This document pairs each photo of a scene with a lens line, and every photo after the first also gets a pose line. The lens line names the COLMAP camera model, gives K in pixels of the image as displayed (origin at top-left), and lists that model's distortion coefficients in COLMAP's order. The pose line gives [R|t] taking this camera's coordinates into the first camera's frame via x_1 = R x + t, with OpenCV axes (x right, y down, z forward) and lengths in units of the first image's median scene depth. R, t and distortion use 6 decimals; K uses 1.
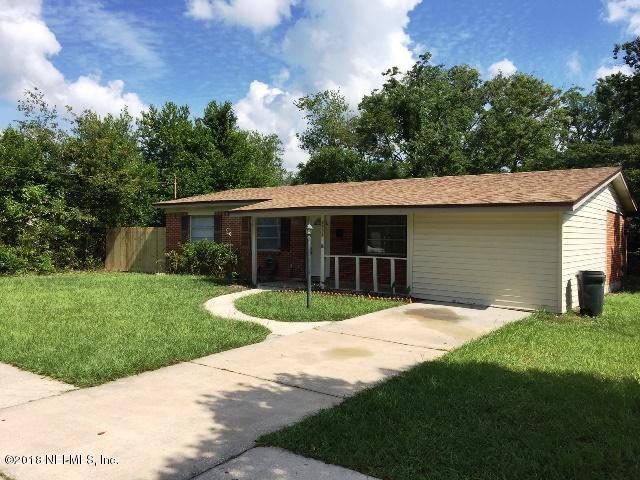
lens RADIAL K [[536.9, 0, 320.0], [0, 536.9, 240.0], [0, 0, 1]] dist [0.015175, -0.006561]
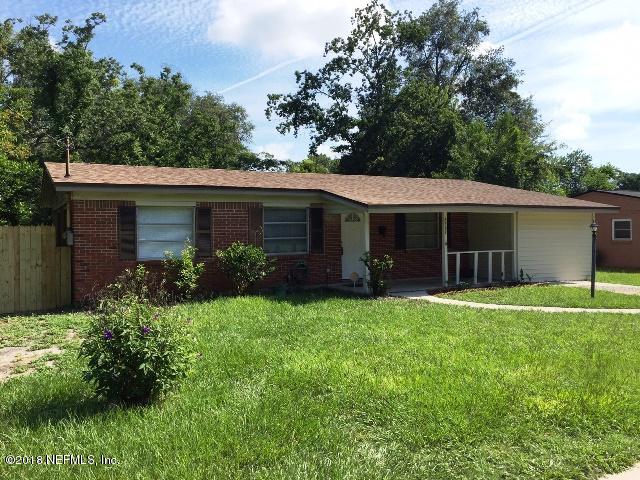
lens RADIAL K [[536.9, 0, 320.0], [0, 536.9, 240.0], [0, 0, 1]] dist [0.015175, -0.006561]
pose [[0.480433, -0.016189, 0.876882, -0.866391], [0.024603, 0.999685, 0.004977, -0.004616], [-0.876686, 0.019183, 0.480680, 0.650432]]
